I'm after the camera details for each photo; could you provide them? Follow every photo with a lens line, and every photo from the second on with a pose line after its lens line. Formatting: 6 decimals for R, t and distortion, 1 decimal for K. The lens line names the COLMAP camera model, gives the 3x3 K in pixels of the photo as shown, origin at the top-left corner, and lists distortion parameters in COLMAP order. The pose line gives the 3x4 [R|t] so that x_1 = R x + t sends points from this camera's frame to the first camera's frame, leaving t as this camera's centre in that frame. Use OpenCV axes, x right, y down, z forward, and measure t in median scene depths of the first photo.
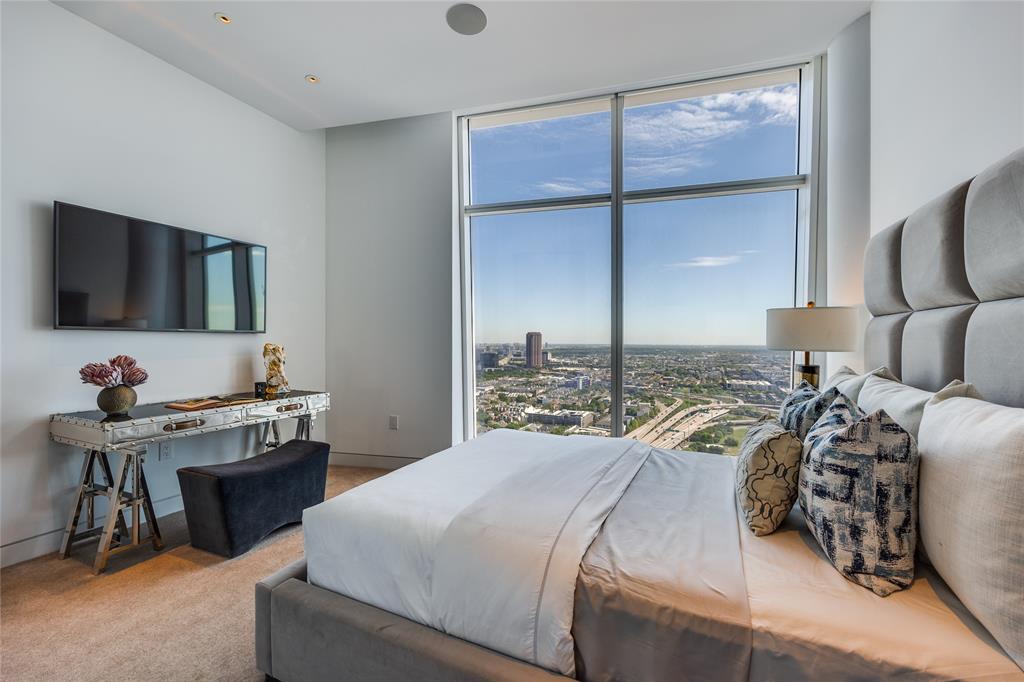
lens RADIAL K [[429.4, 0, 512.0], [0, 429.4, 341.0], [0, 0, 1]] dist [-0.000245, 0.000001]
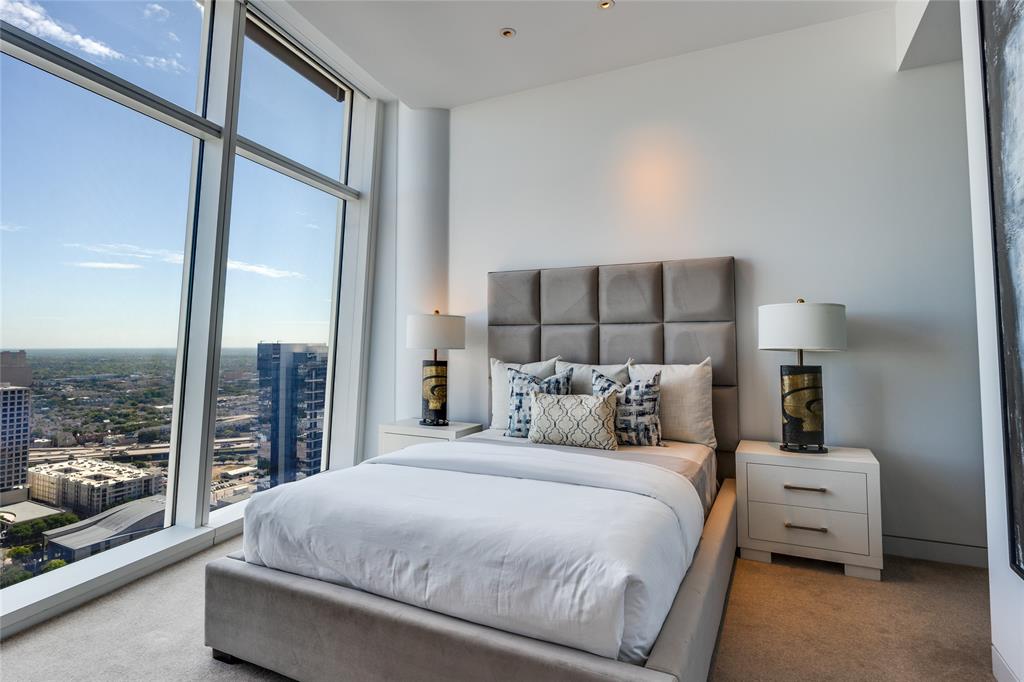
lens RADIAL K [[531.7, 0, 512.0], [0, 531.7, 341.0], [0, 0, 1]] dist [0.000305, 0.000218]
pose [[0.011449, 0.001405, 0.999933, -1.850527], [0.002694, 0.999995, -0.001436, 0.002990], [-0.999931, 0.002711, 0.011445, 1.596646]]
